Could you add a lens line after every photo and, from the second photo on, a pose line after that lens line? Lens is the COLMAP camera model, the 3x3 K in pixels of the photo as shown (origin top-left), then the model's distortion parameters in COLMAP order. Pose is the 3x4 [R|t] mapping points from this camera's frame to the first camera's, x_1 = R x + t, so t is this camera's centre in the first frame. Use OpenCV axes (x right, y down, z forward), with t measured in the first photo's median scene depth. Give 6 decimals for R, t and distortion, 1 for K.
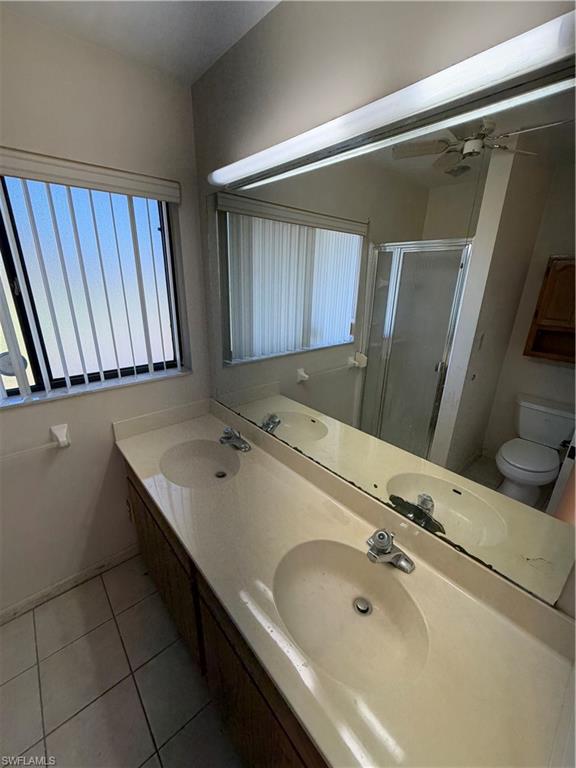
lens RADIAL K [[311.0, 0, 287.0], [0, 311.0, 383.8], [0, 0, 1]] dist [0.005270, 0.000074]
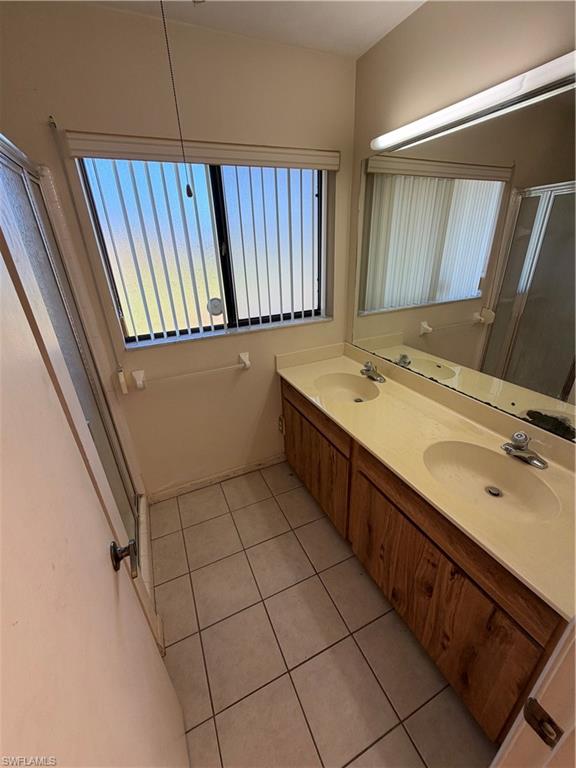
lens RADIAL K [[311.0, 0, 288.6], [0, 311.0, 382.3], [0, 0, 1]] dist [0.005270, 0.000074]
pose [[0.958117, 0.065445, -0.278800, -0.107874], [-0.039955, 0.994564, 0.096154, 0.087235], [0.283577, -0.080987, 0.955523, -0.188877]]
